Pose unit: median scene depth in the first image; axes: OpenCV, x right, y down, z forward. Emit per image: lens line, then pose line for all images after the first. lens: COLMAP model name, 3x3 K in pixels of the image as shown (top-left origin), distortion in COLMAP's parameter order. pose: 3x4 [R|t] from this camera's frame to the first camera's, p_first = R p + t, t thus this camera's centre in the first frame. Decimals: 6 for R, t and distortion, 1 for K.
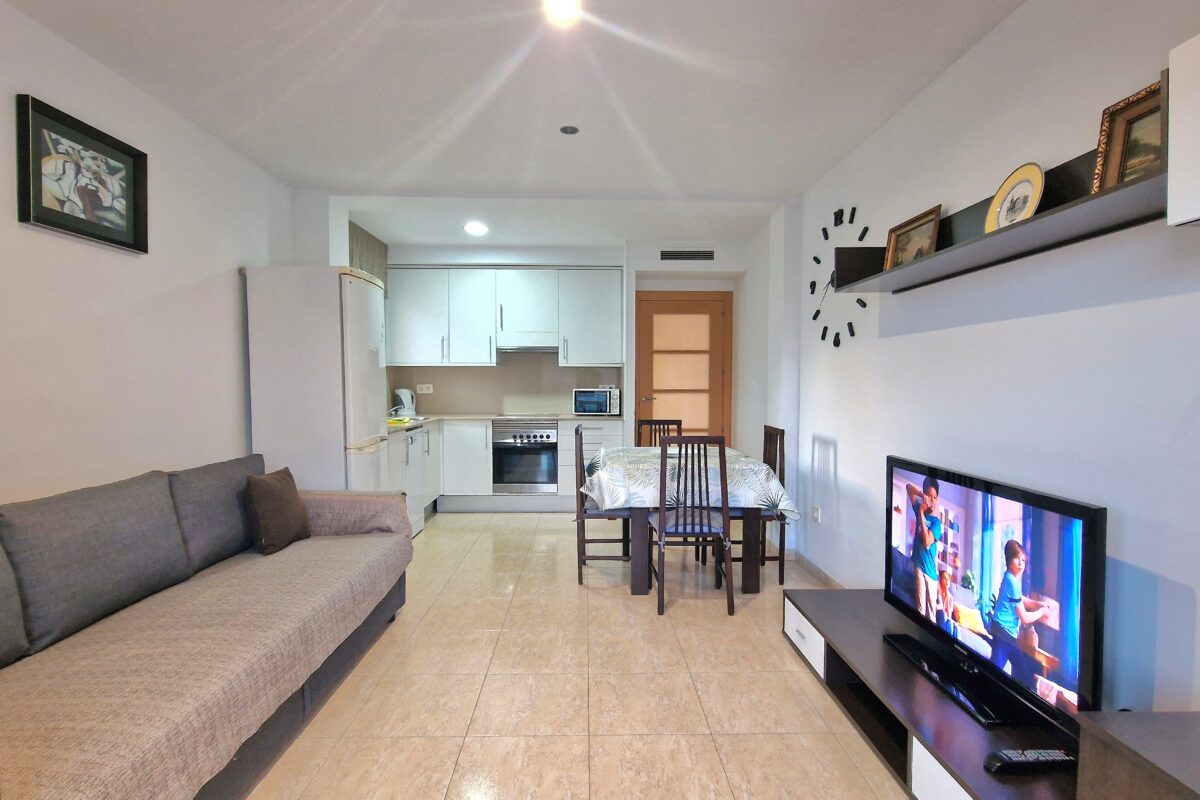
lens RADIAL K [[578.5, 0, 592.7], [0, 578.5, 400.5], [0, 0, 1]] dist [-0.015484, -0.001480]
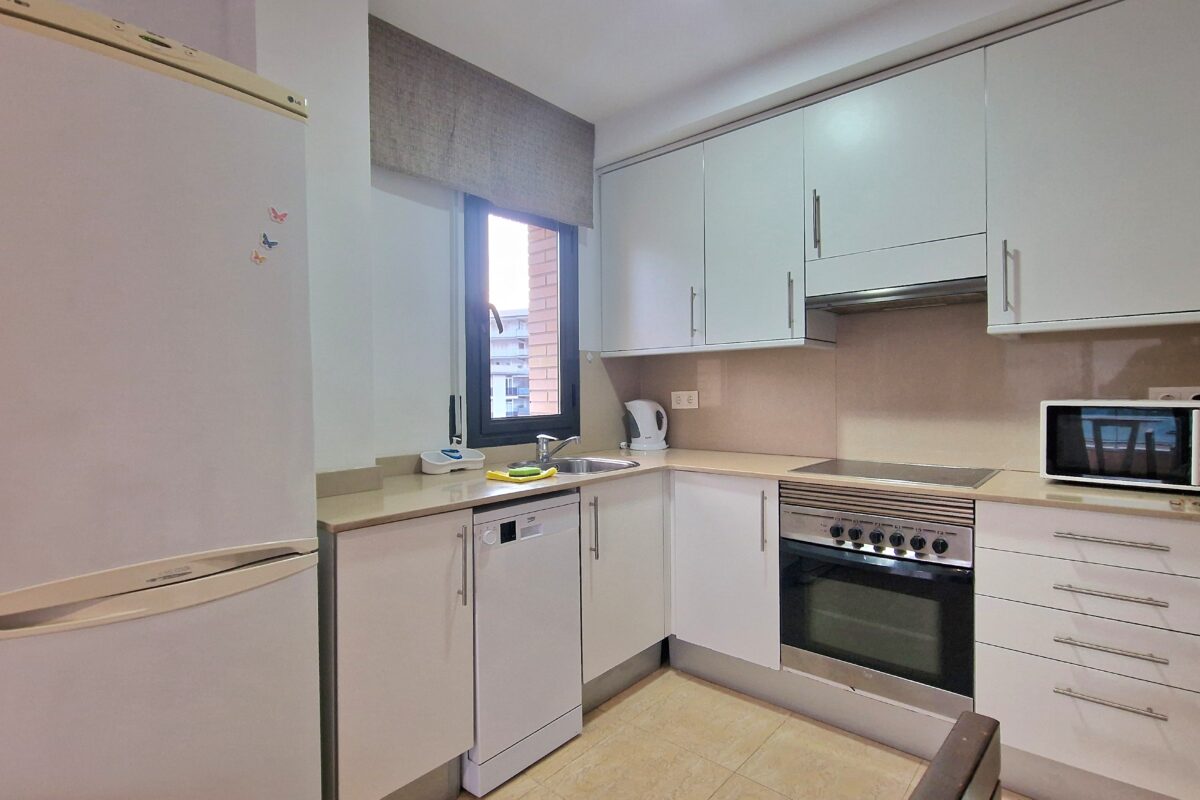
lens RADIAL K [[578.5, 0, 597.2], [0, 578.5, 401.3], [0, 0, 1]] dist [-0.015484, -0.001480]
pose [[0.745228, 0.002037, -0.666806, -0.010971], [-0.011897, 0.999877, -0.010242, -0.030957], [0.666703, 0.015566, 0.745161, 1.367550]]
